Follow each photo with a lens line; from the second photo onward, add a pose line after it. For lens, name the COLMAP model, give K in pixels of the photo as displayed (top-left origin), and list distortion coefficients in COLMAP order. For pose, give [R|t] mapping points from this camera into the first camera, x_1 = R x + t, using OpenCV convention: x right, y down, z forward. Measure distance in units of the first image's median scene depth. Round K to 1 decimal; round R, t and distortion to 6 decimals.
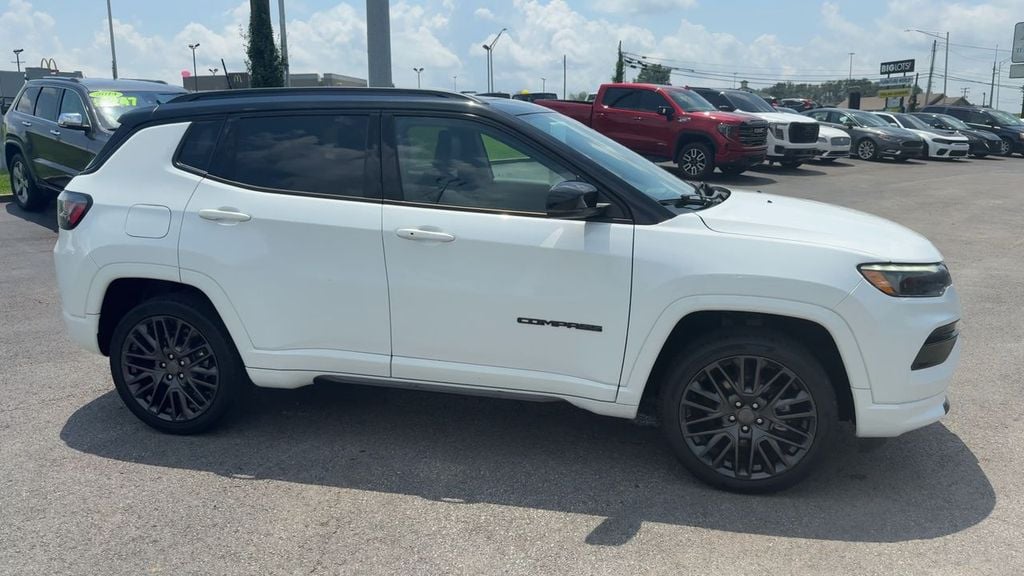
lens RADIAL K [[773.8, 0, 512.0], [0, 773.8, 288.0], [0, 0, 1]] dist [0.092379, -0.163518]
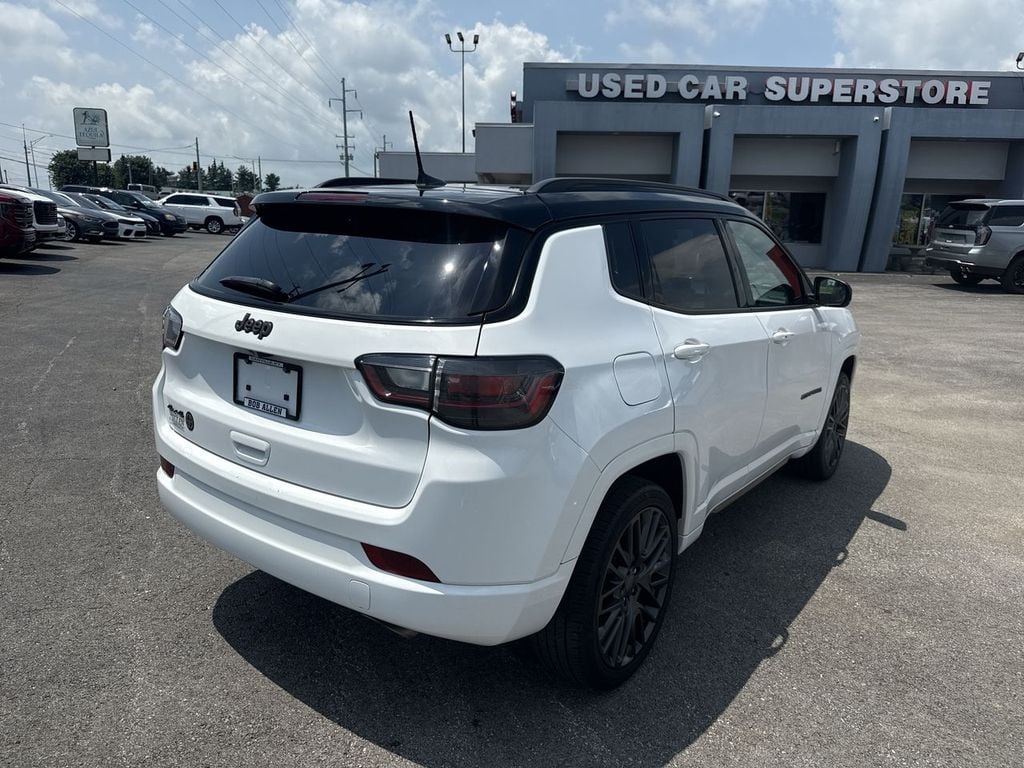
lens RADIAL K [[731.9, 0, 512.0], [0, 731.9, 384.0], [0, 0, 1]] dist [-0.012129, -0.001791]
pose [[0.406096, -0.188542, 0.894169, -1.049980], [0.154060, 0.978604, 0.136378, -0.178860], [-0.900750, 0.082373, 0.426454, 0.829647]]
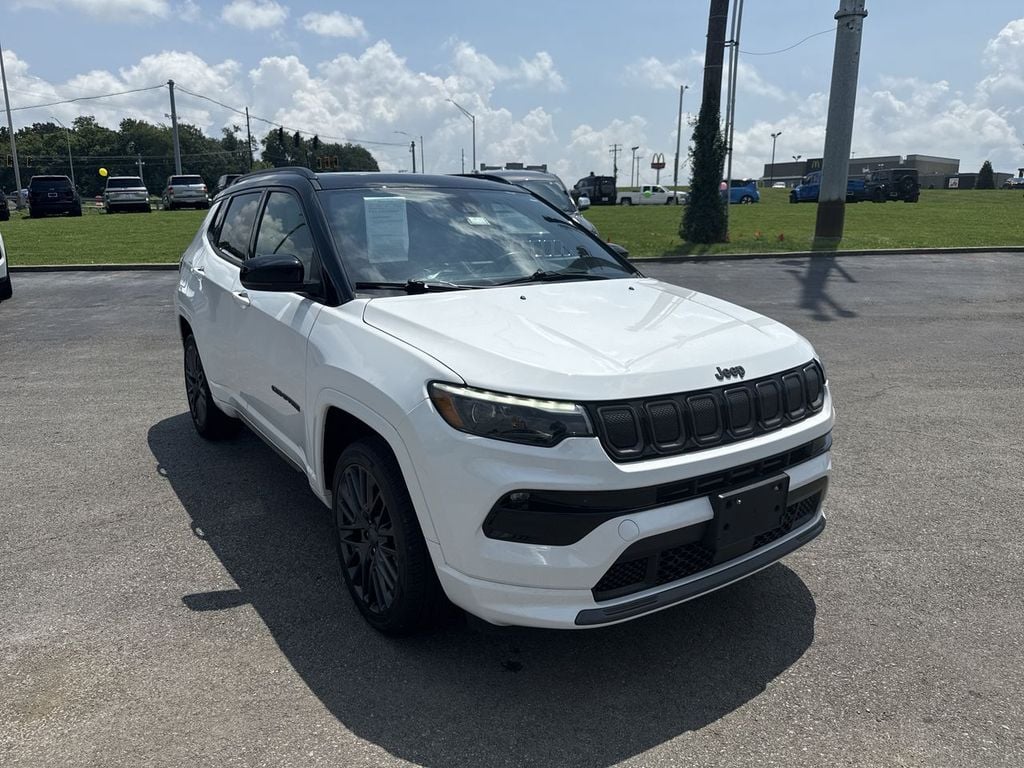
lens RADIAL K [[731.4, 0, 506.4], [0, 731.4, 390.9], [0, 0, 1]] dist [0.055680, -0.086942]
pose [[0.725270, 0.165490, -0.668279, 0.811961], [-0.142422, 0.985748, 0.089539, -0.079314], [0.673573, 0.030238, 0.738502, 0.432427]]
